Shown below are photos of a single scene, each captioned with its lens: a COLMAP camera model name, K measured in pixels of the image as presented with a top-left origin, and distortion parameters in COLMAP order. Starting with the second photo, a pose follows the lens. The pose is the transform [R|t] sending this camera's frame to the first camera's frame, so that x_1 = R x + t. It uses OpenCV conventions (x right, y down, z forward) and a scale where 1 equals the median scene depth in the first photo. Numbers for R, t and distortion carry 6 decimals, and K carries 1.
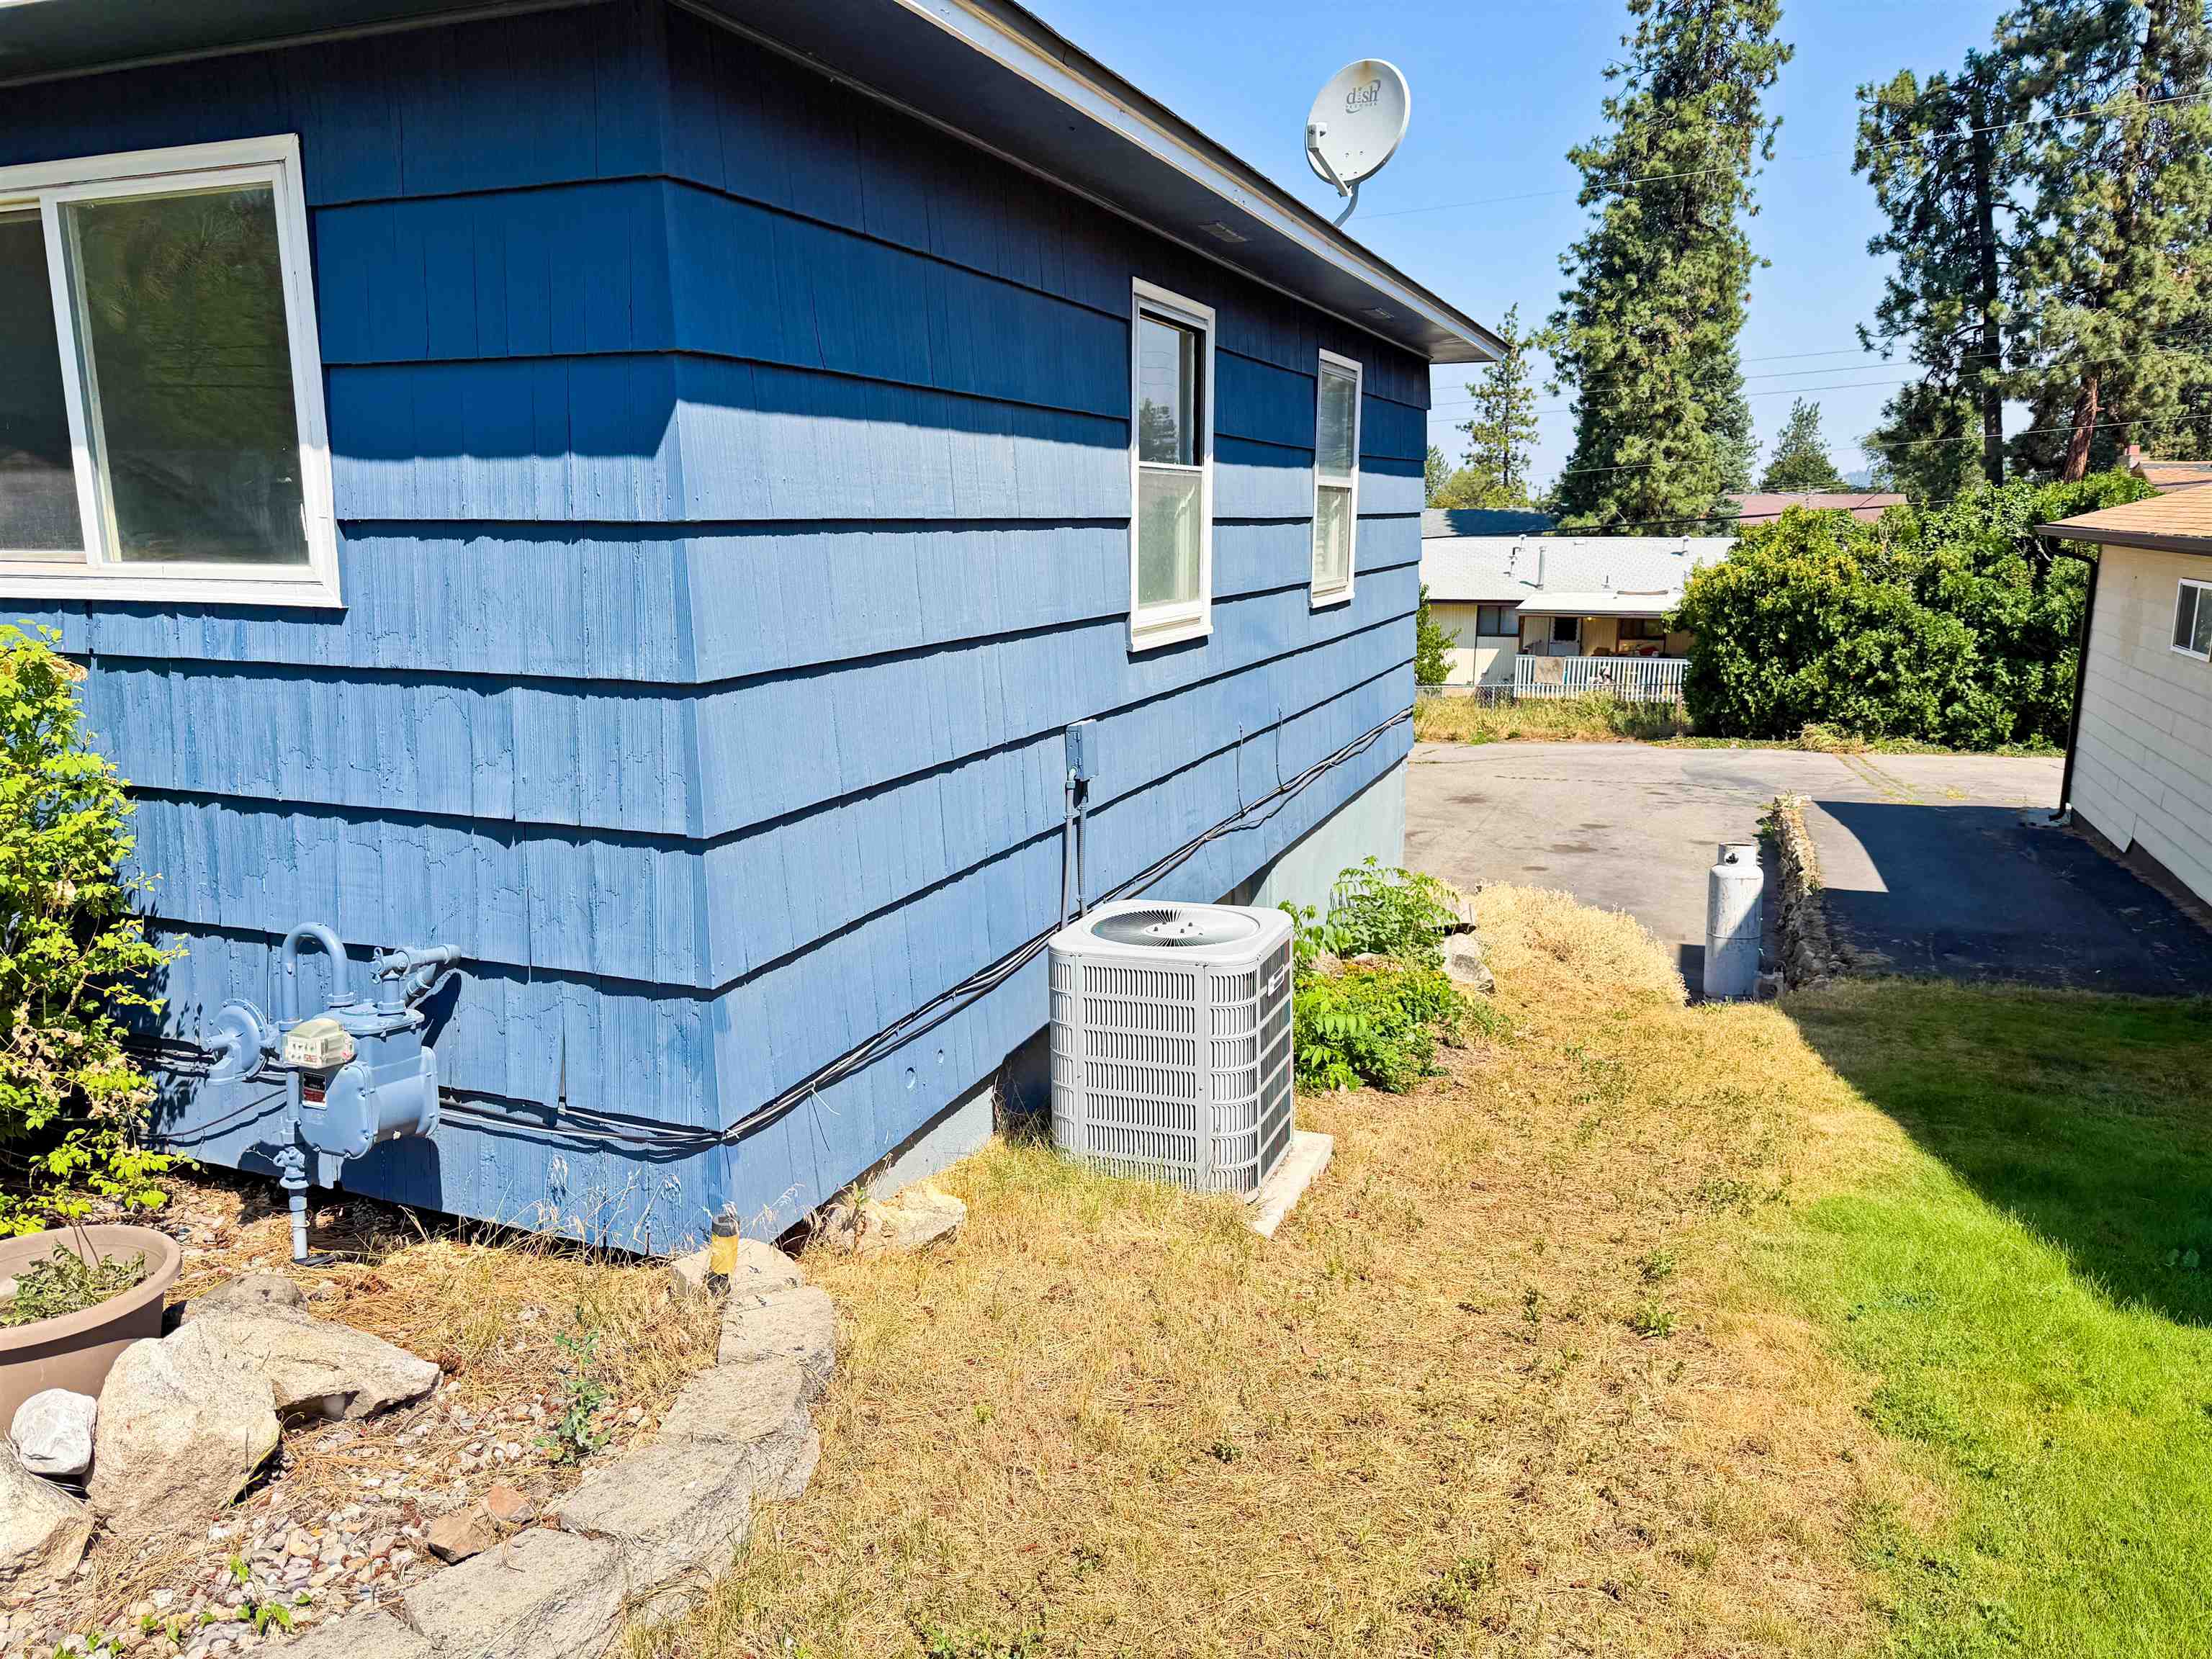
lens RADIAL K [[1575.8, 0, 1148.8], [0, 1575.8, 833.5], [0, 0, 1]] dist [0.040938, -0.010300]
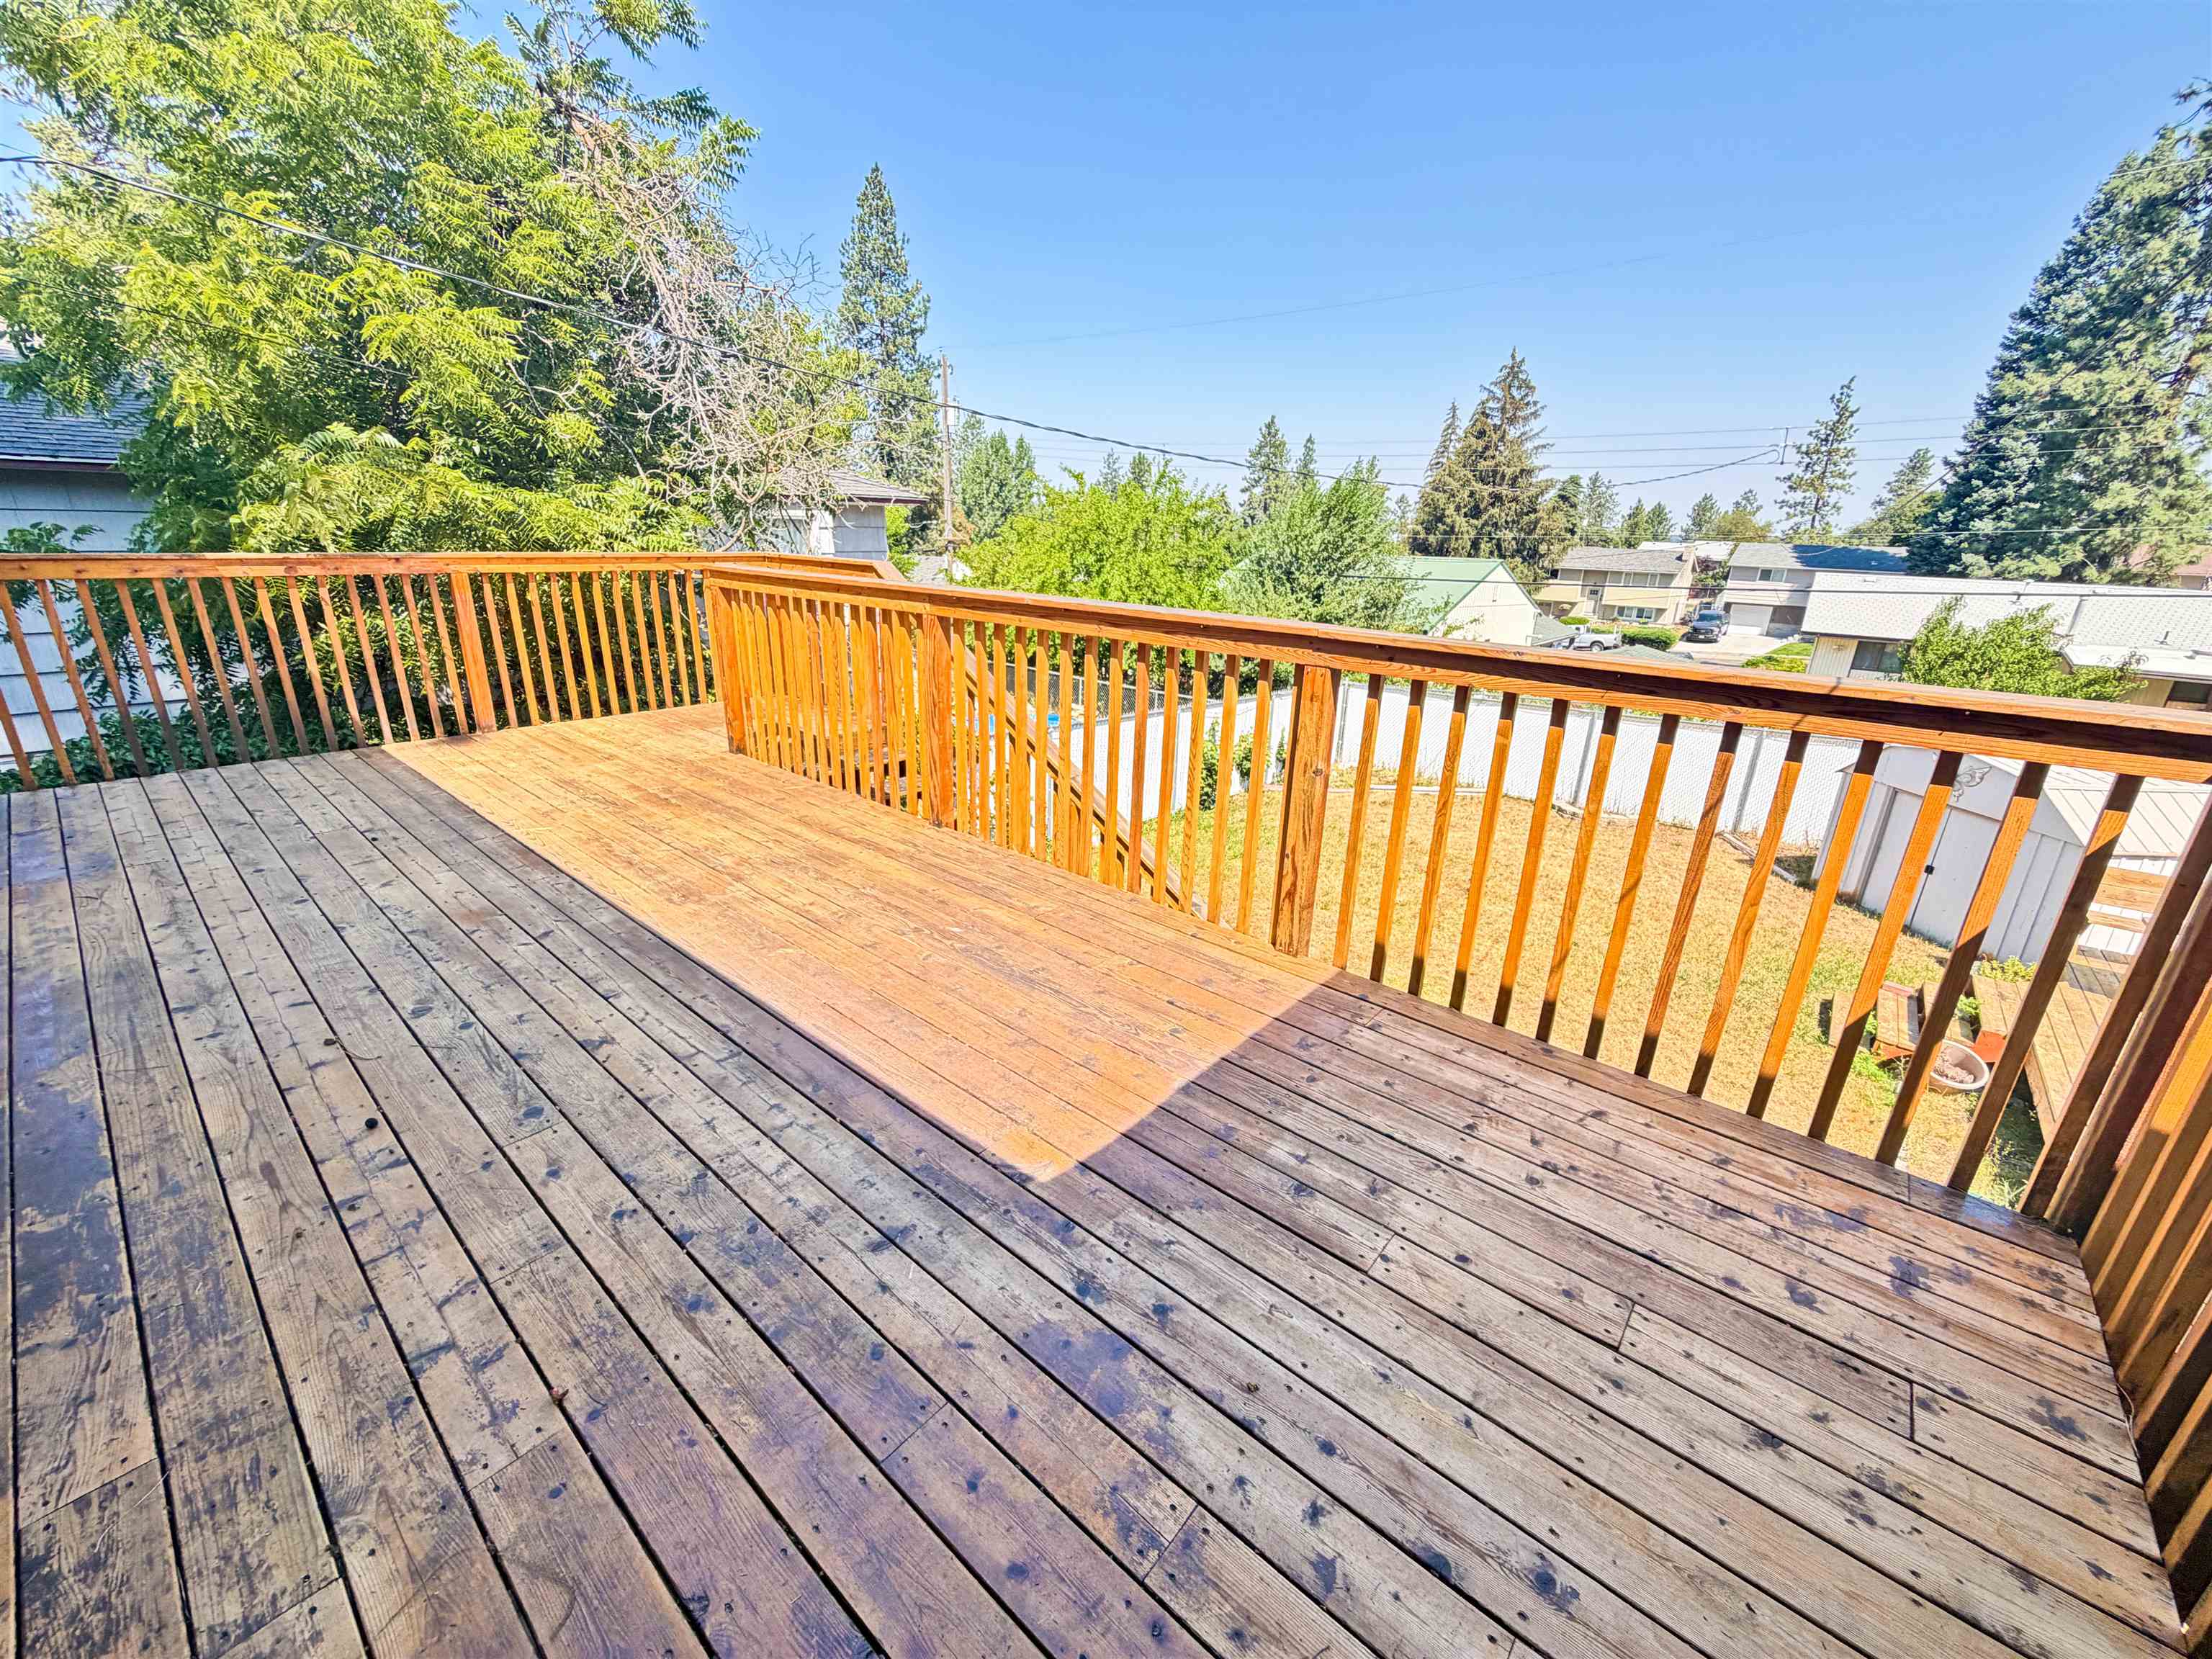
lens RADIAL K [[881.1, 0, 1101.9], [0, 881.1, 827.3], [0, 0, 1]] dist [0.004205, -0.001531]
pose [[0.933518, 0.138343, -0.330765, -0.102733], [-0.096663, 0.985510, 0.139381, -0.052198], [0.345254, -0.098142, 0.933364, 0.240991]]
